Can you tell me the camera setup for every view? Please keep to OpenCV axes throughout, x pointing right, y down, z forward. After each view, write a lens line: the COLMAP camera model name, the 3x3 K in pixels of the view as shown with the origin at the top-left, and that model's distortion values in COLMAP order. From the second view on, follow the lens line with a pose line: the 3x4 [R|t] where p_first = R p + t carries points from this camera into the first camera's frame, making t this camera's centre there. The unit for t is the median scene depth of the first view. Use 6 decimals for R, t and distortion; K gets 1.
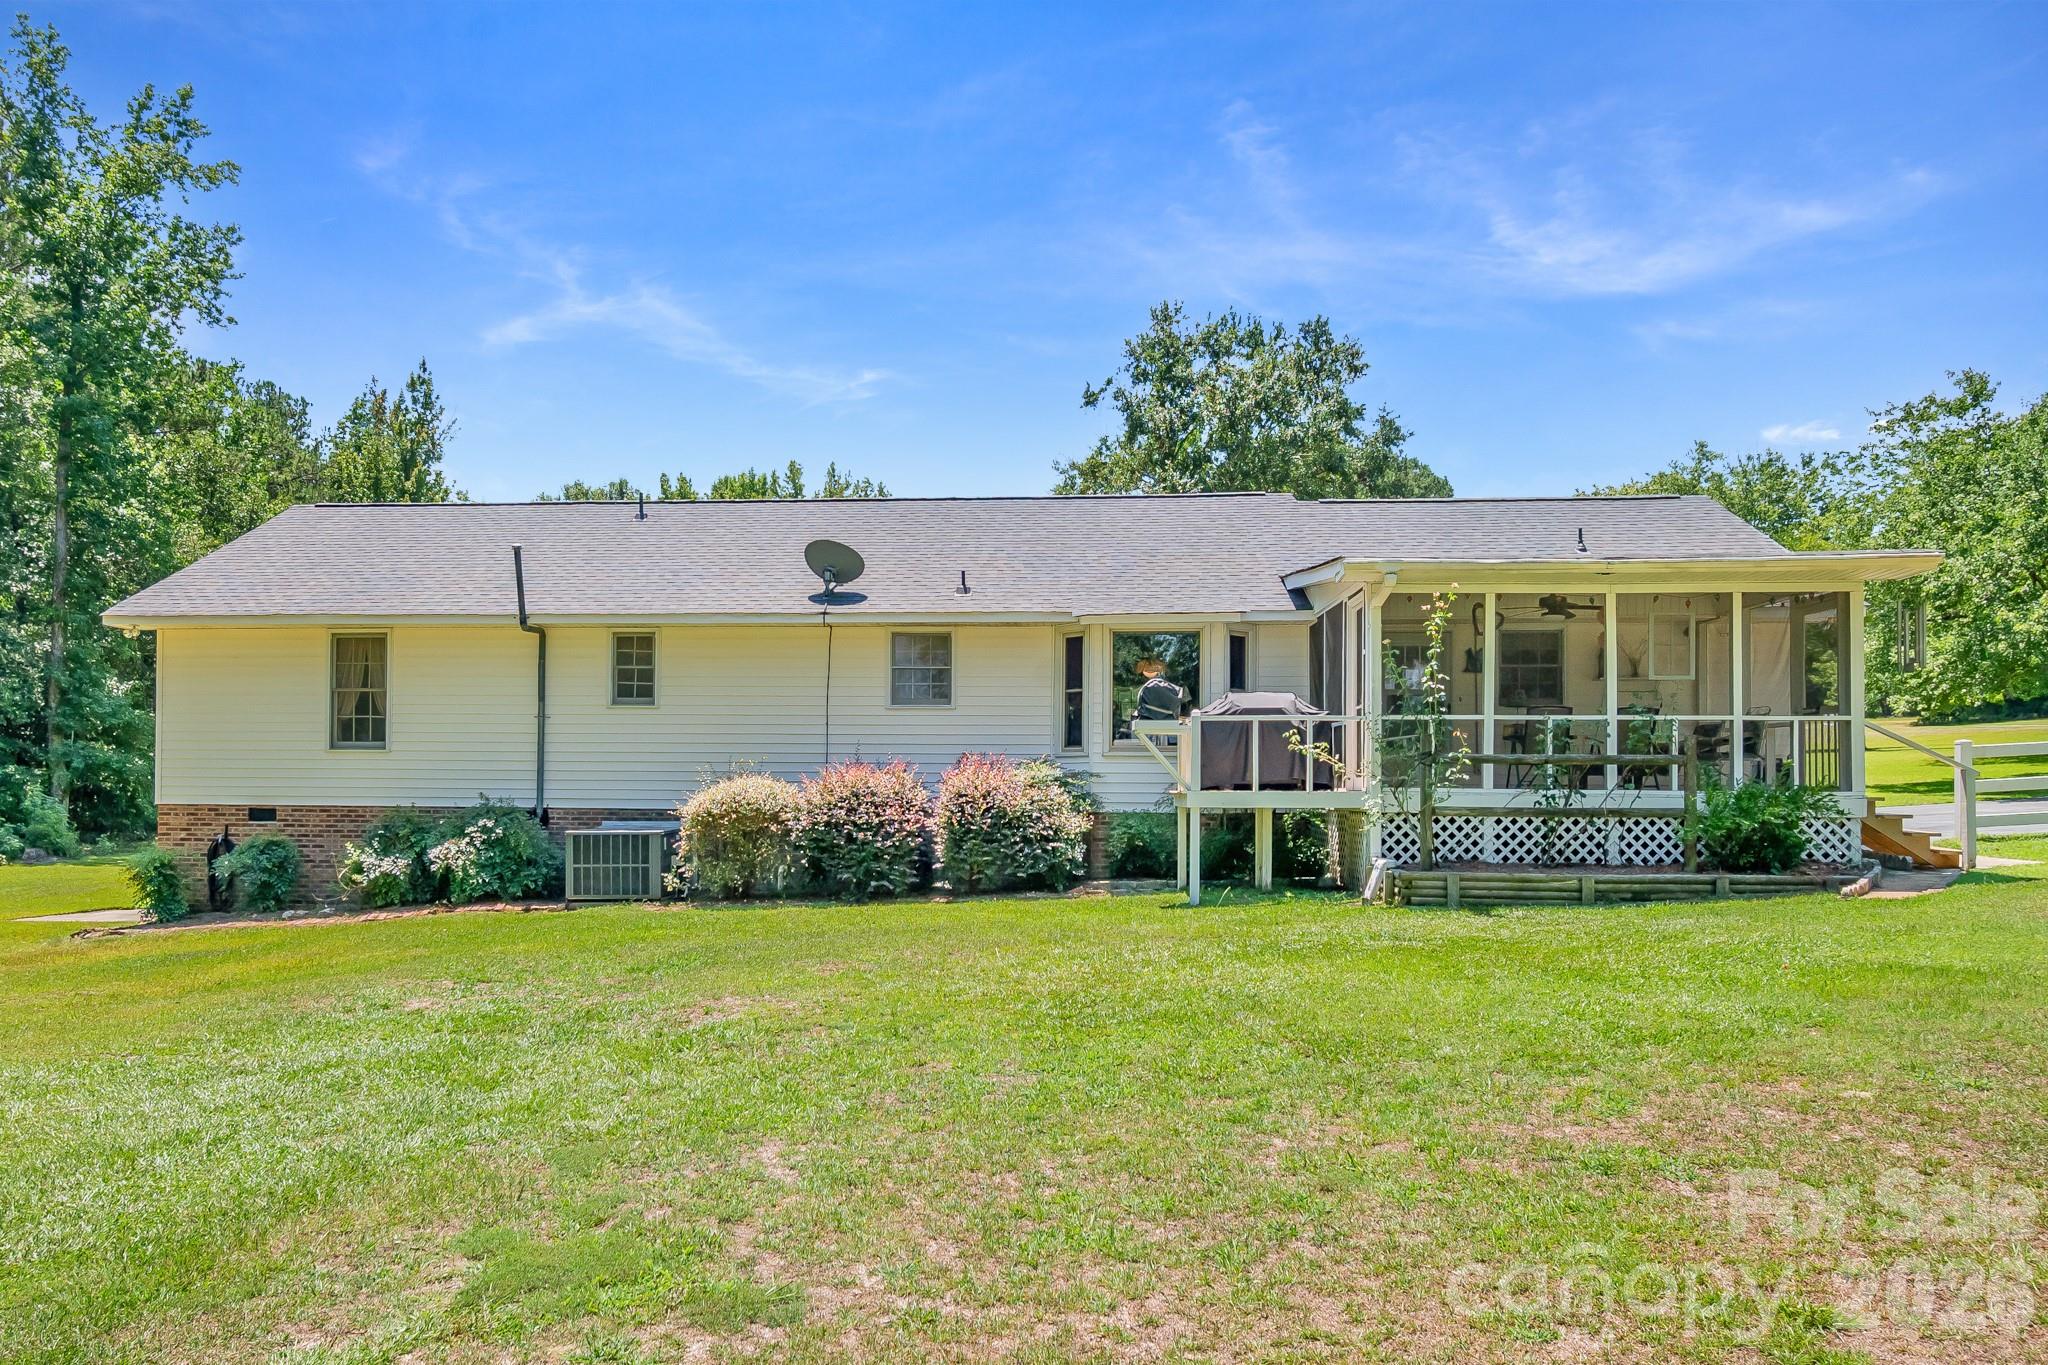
lens RADIAL K [[1267.1, 0, 1024.0], [0, 1267.1, 682.5], [0, 0, 1]] dist [0.001661, -0.000256]
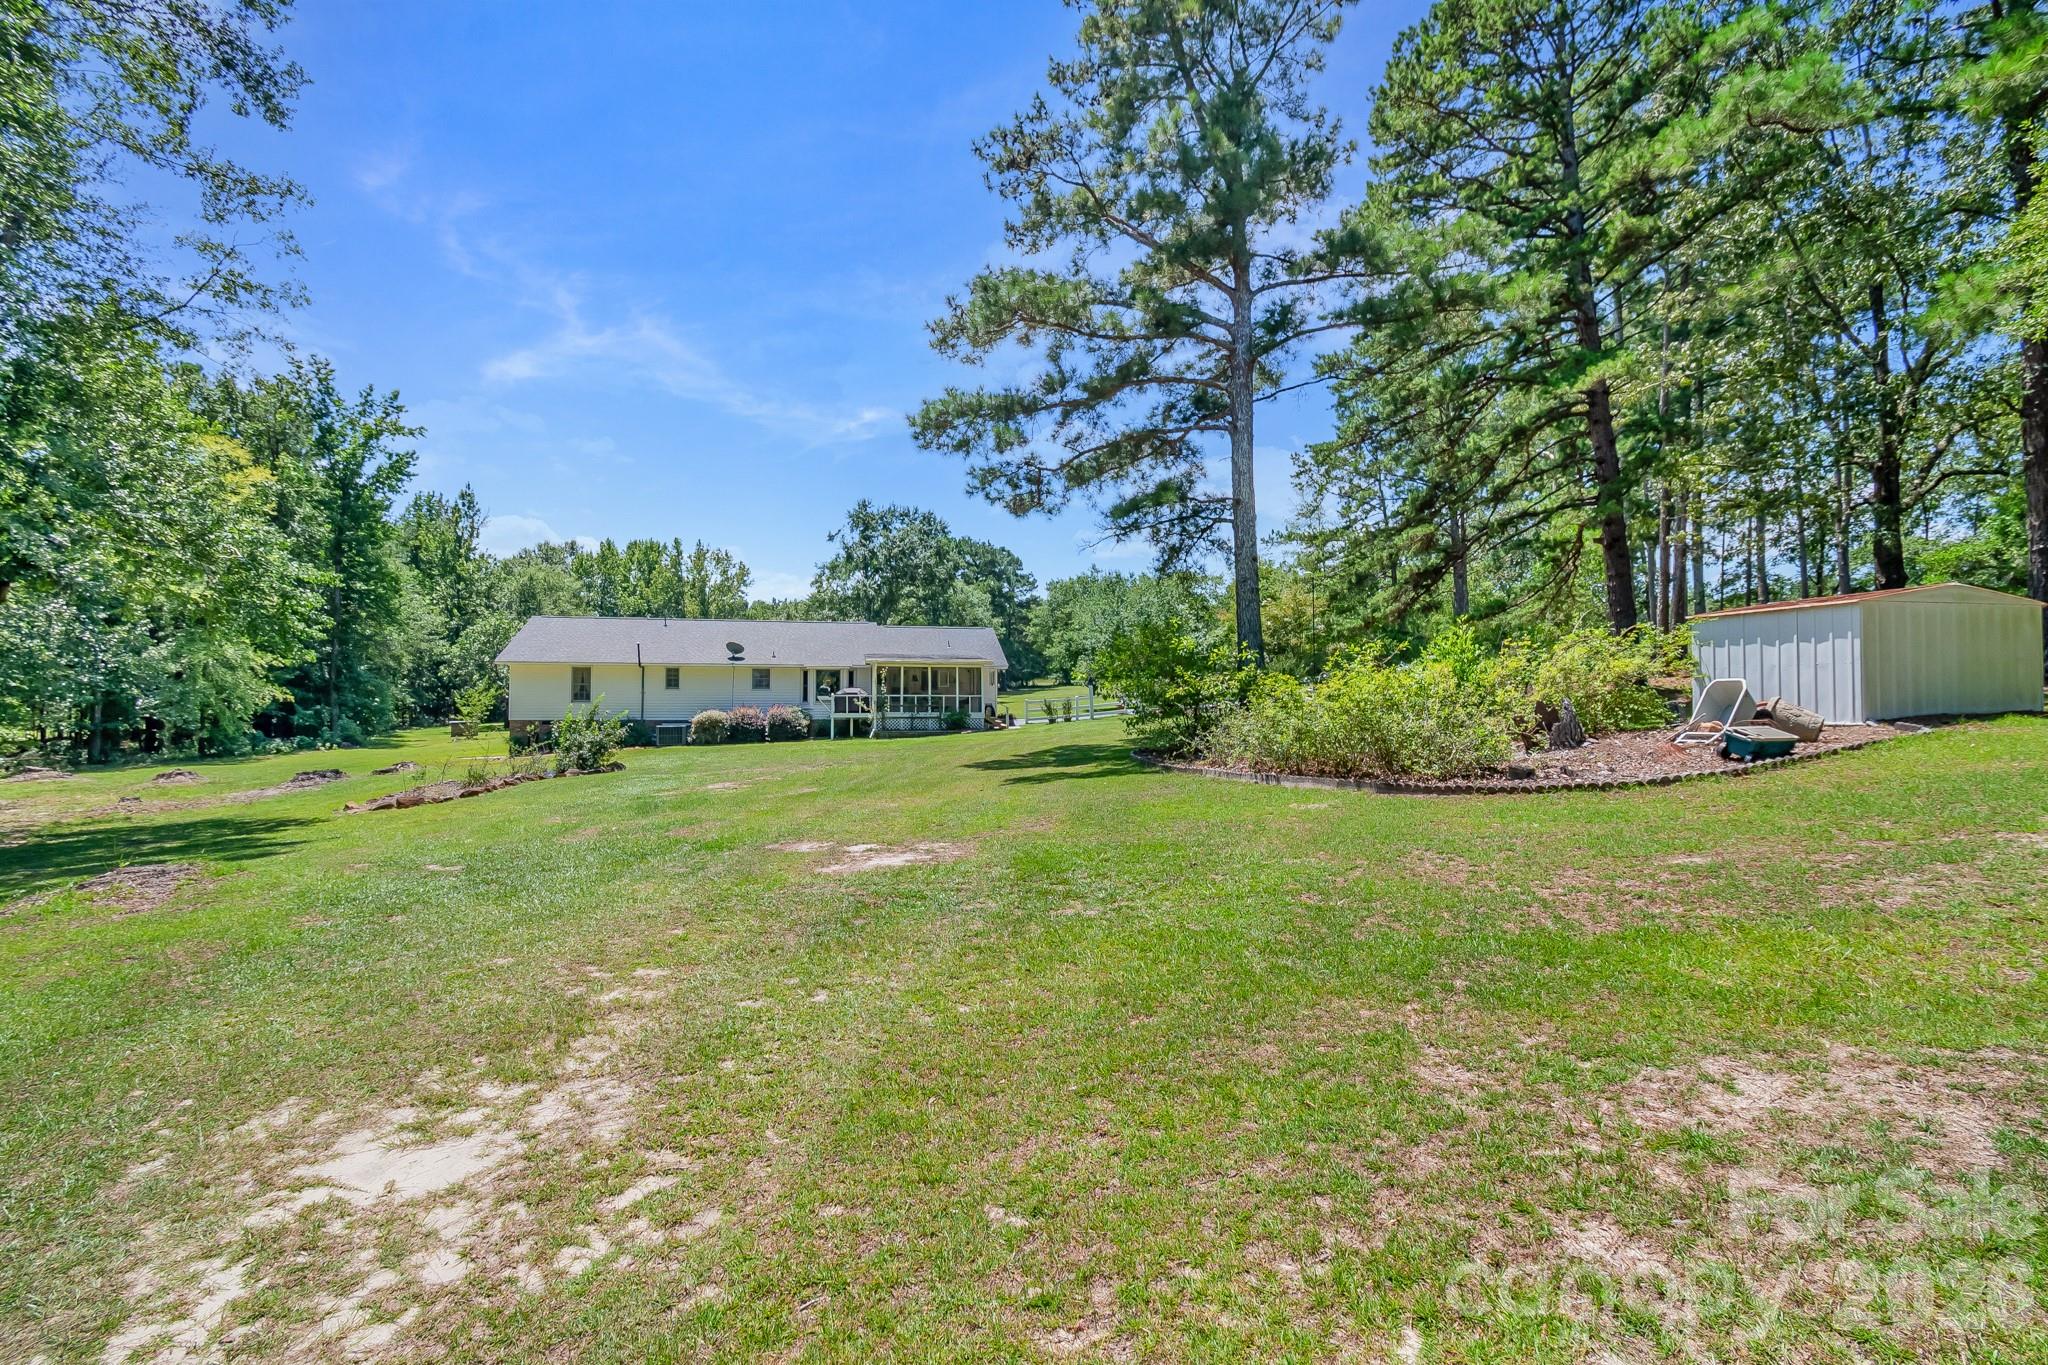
lens RADIAL K [[952.1, 0, 1046.4], [0, 952.1, 648.4], [0, 0, 1]] dist [0.000166, -0.000563]
pose [[0.971694, 0.008075, 0.236103, 0.065401], [-0.012764, 0.999750, 0.018336, -0.158904], [-0.235896, -0.020831, 0.971555, -1.803982]]
